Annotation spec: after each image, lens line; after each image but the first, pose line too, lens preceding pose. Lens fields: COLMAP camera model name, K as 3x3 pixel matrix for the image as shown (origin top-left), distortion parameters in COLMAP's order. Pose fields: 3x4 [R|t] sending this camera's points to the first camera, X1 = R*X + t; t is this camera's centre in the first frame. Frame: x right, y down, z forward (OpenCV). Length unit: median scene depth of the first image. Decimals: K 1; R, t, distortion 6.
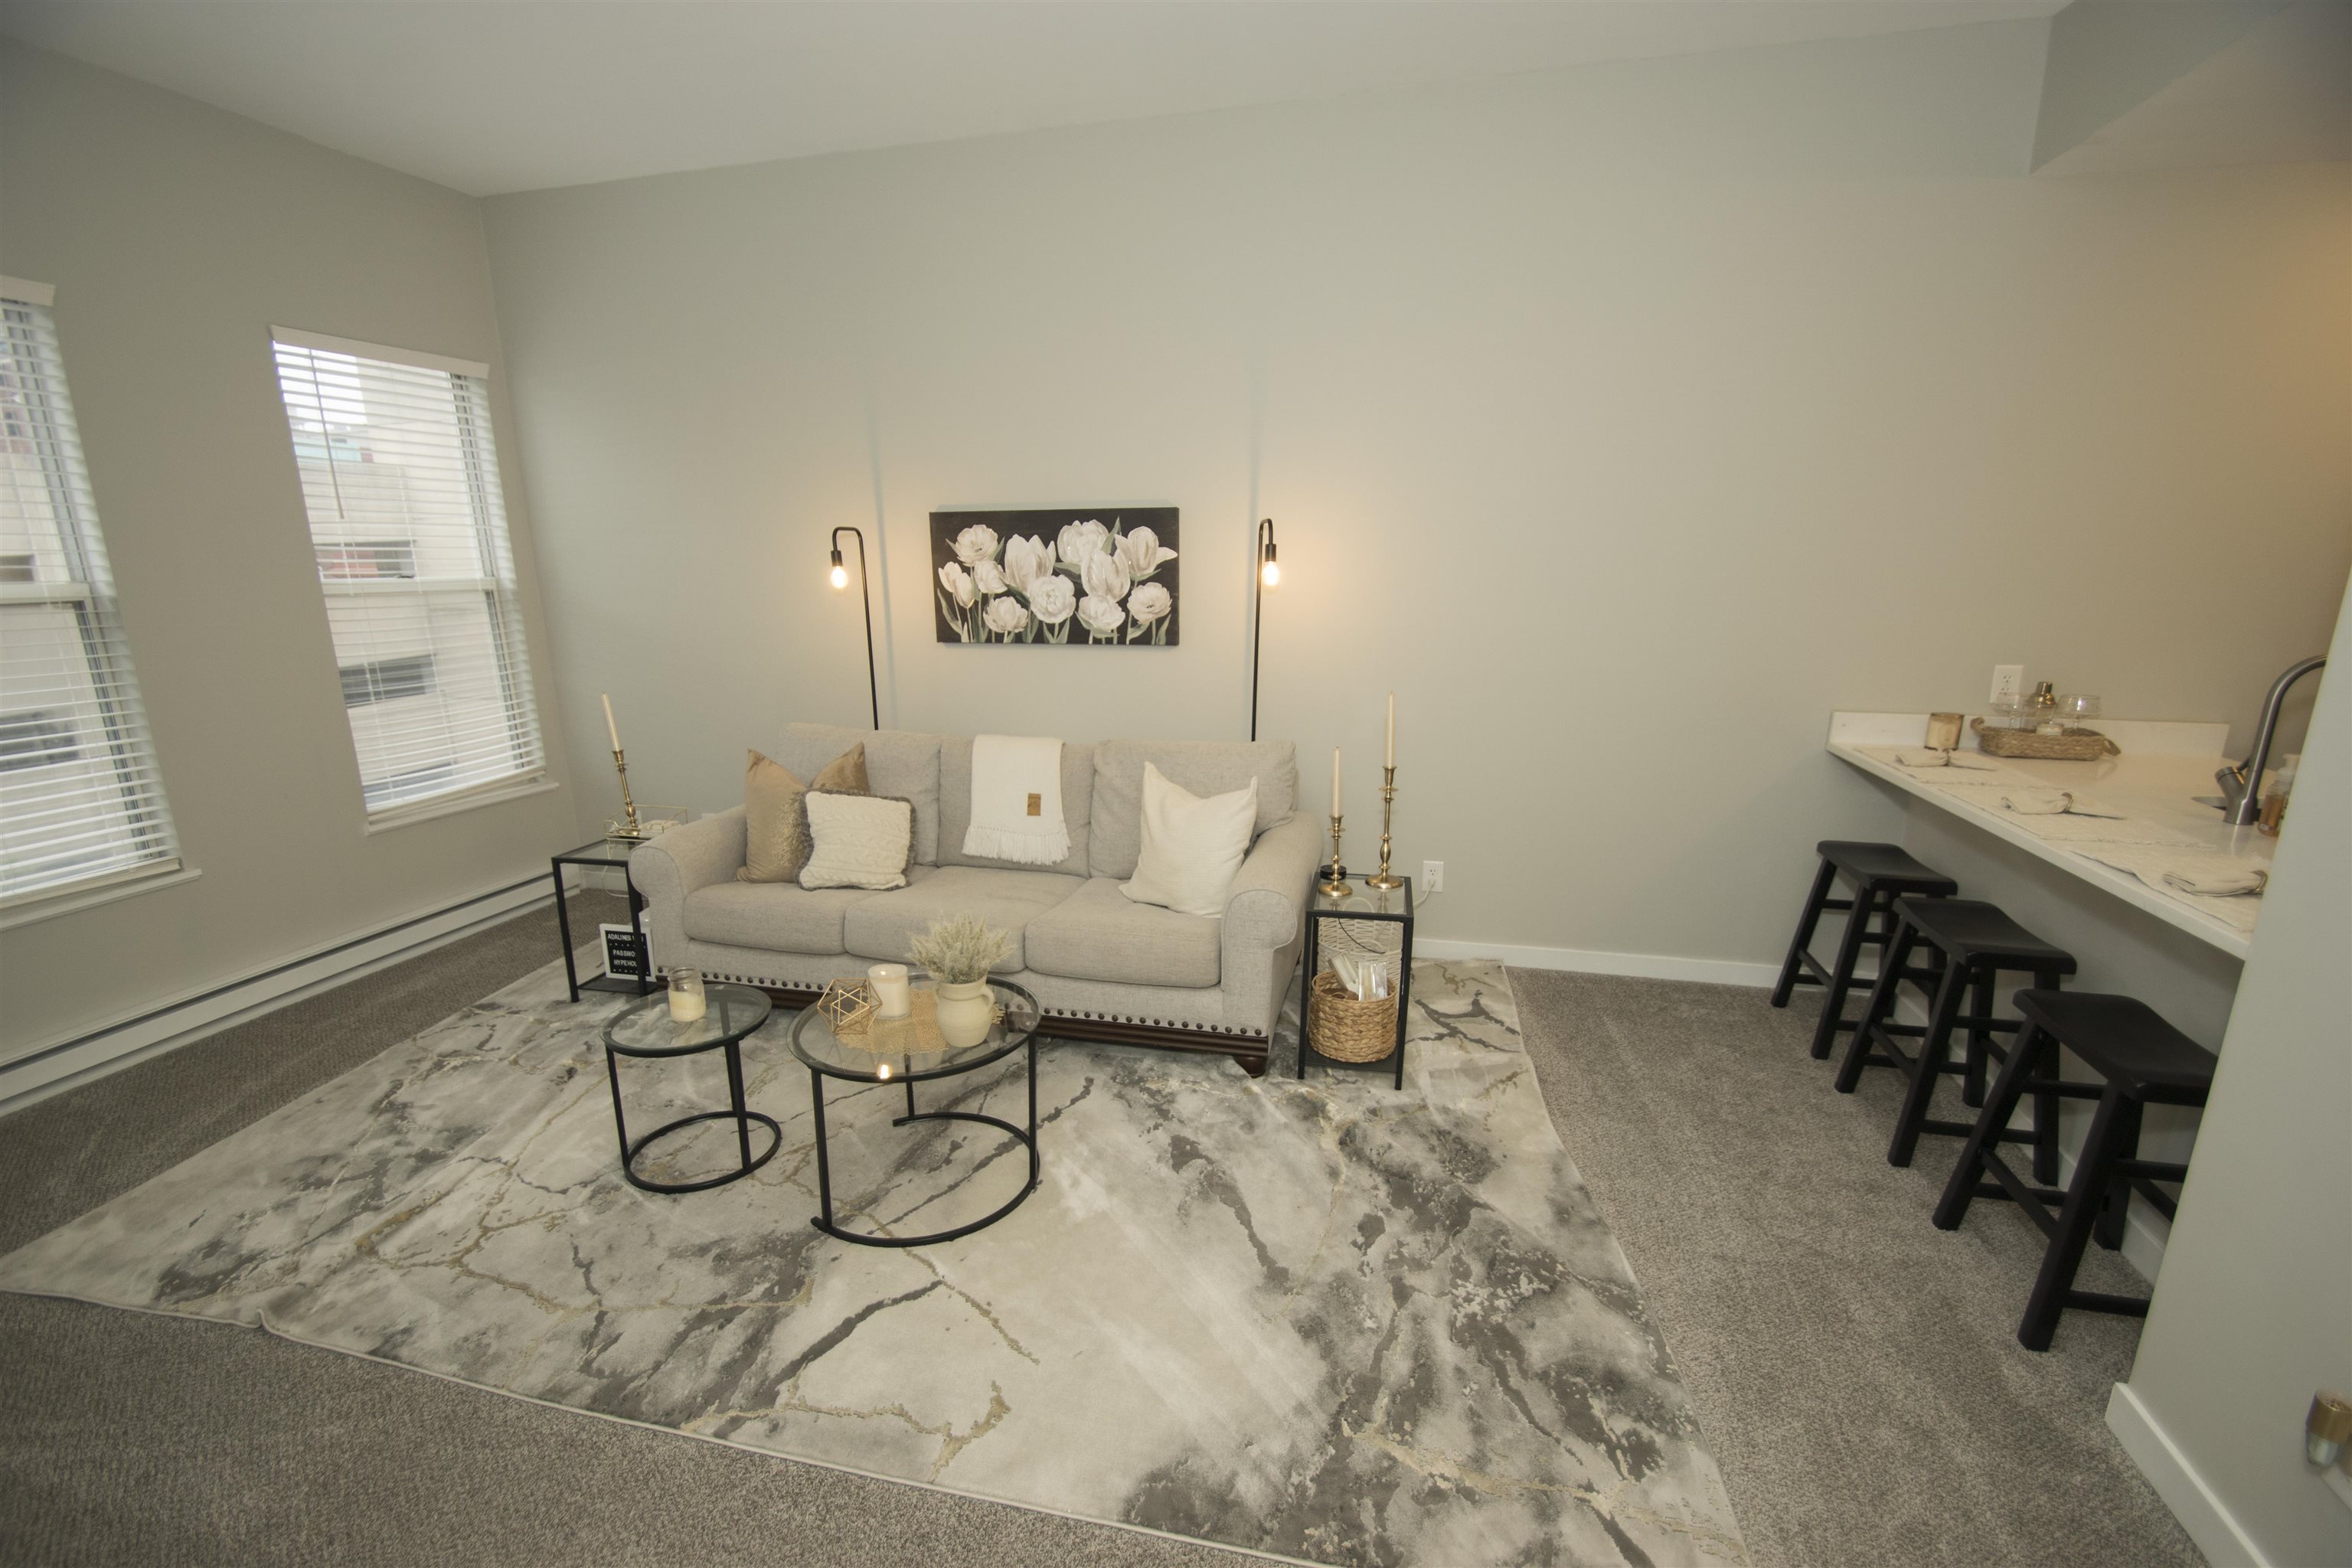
lens RADIAL K [[1040.8, 0, 1160.4], [0, 1040.8, 829.1], [0, 0, 1]] dist [0.011119, -0.013182]
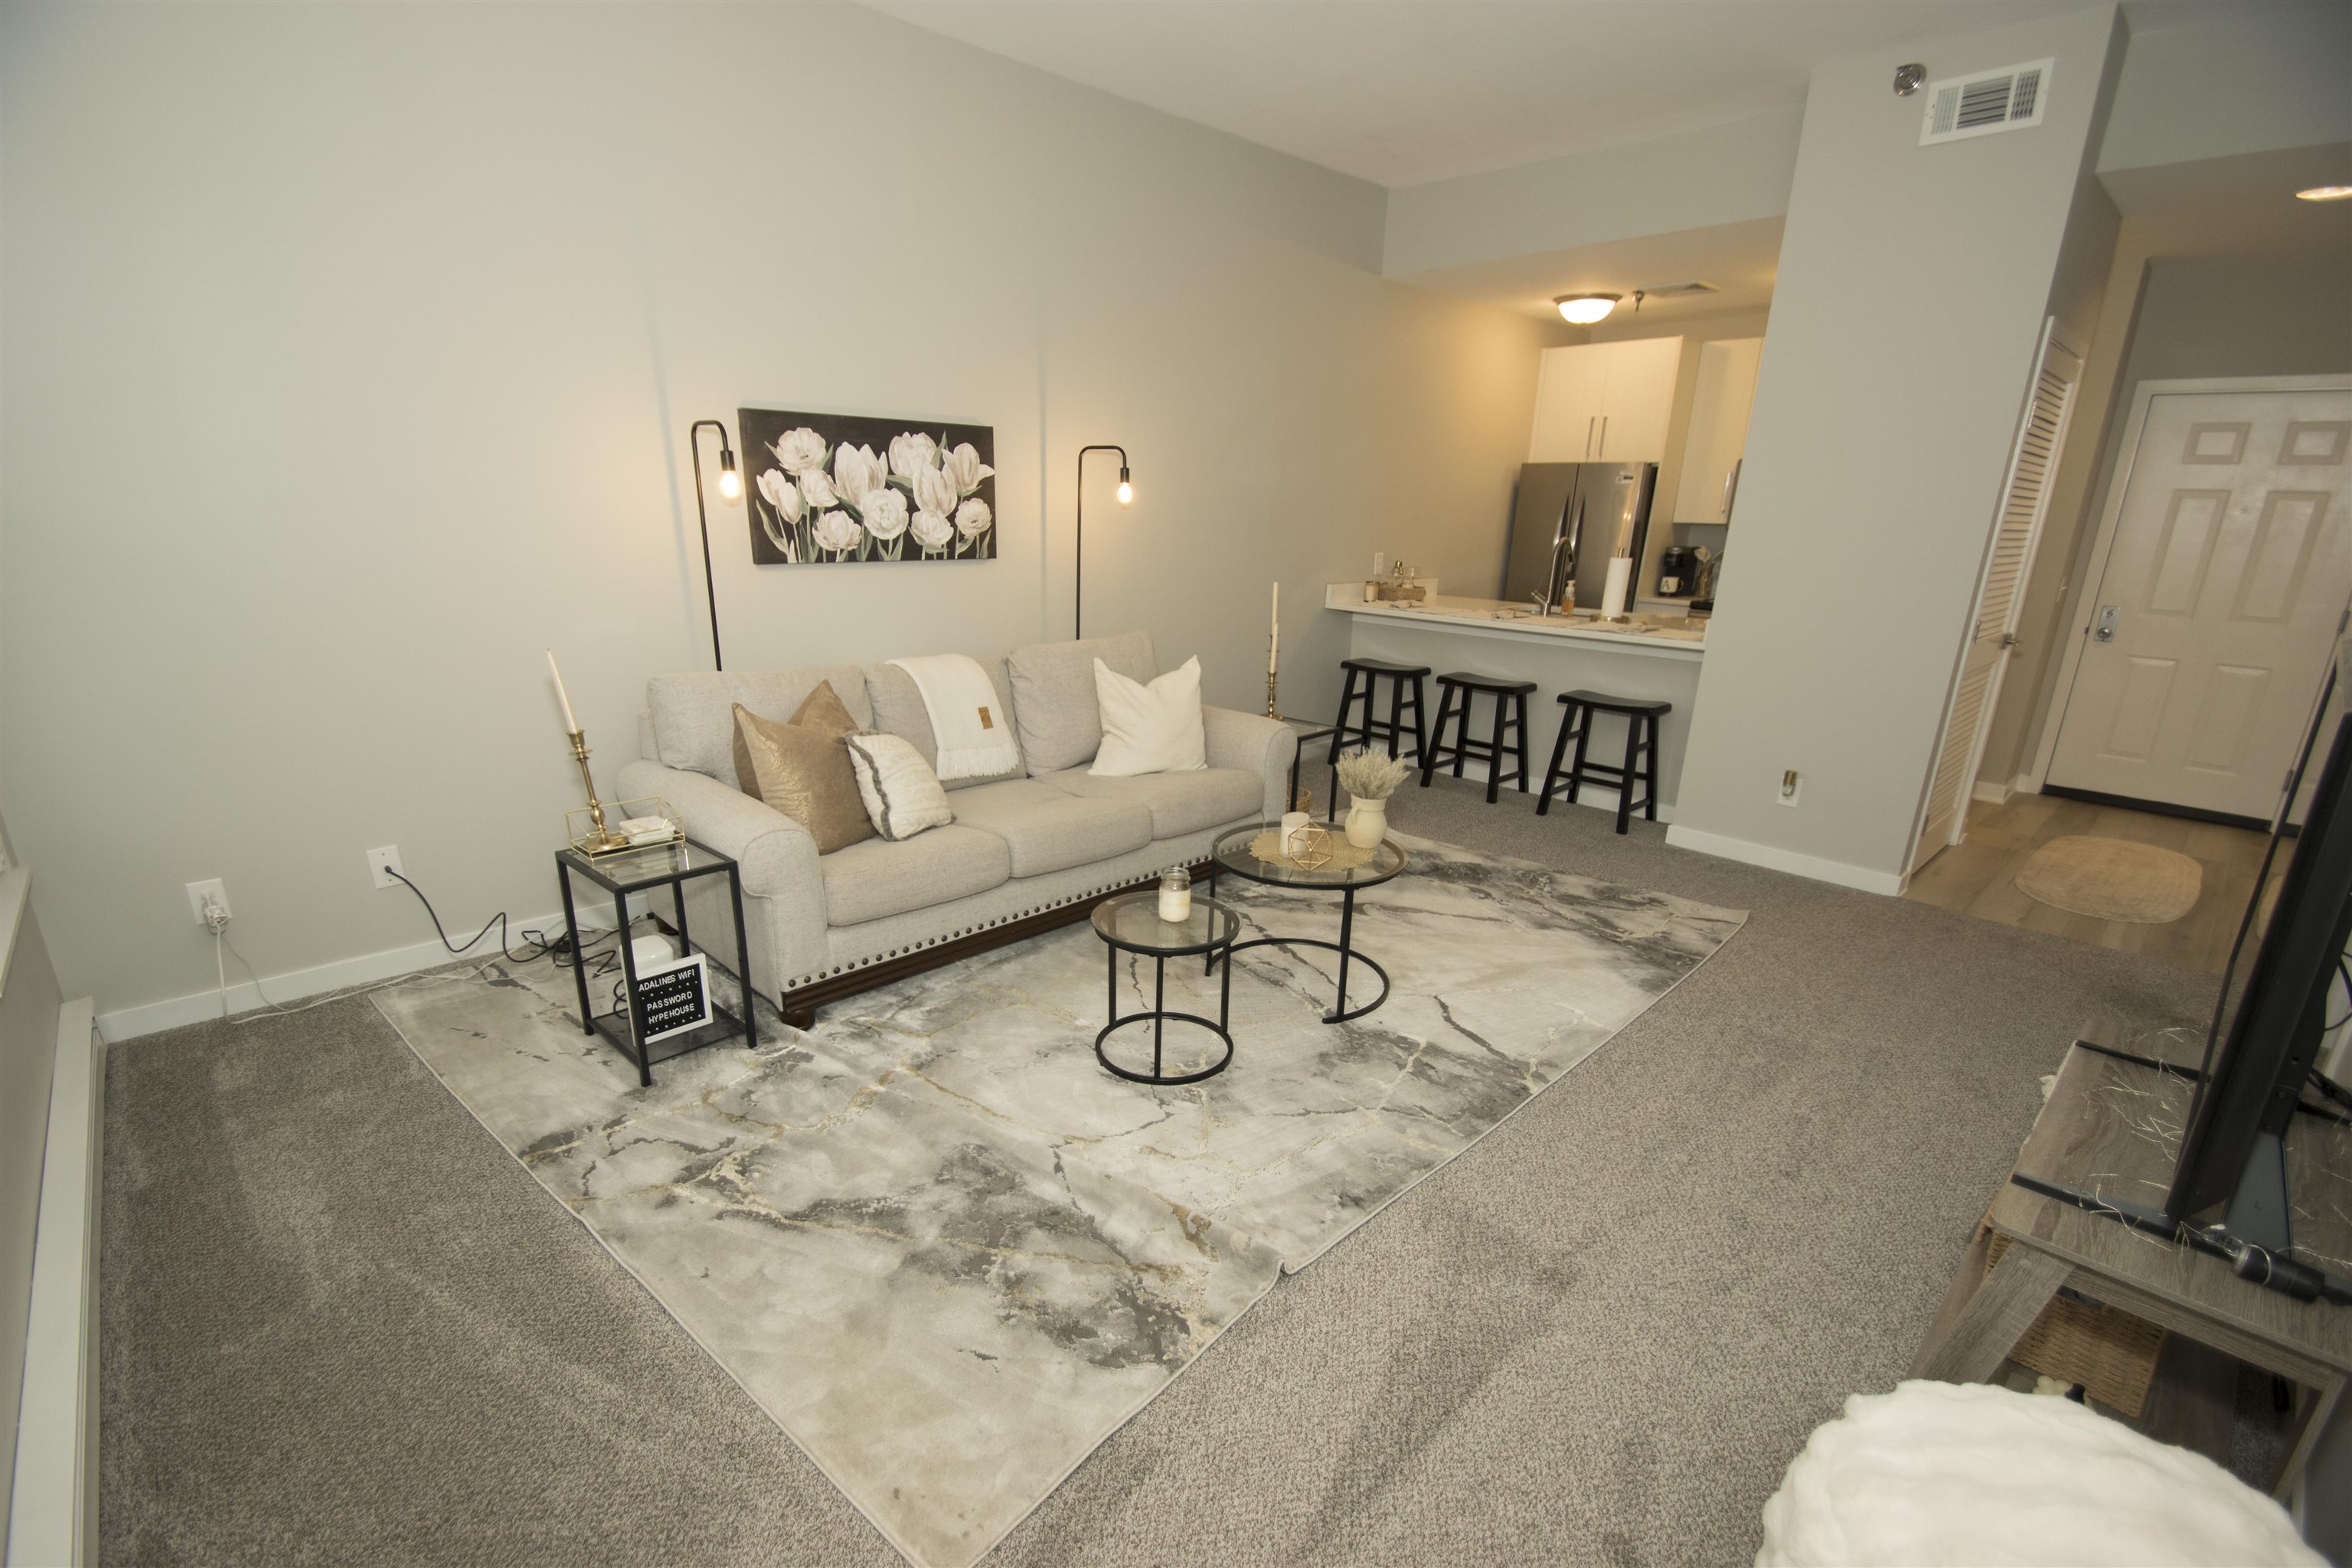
lens RADIAL K [[1040.8, 0, 1160.4], [0, 1040.8, 829.1], [0, 0, 1]] dist [0.011119, -0.013182]
pose [[0.530798, -0.239575, 0.812931, -0.943441], [0.183041, 0.968981, 0.166048, -0.059651], [-0.827496, 0.060661, 0.558186, 0.310549]]
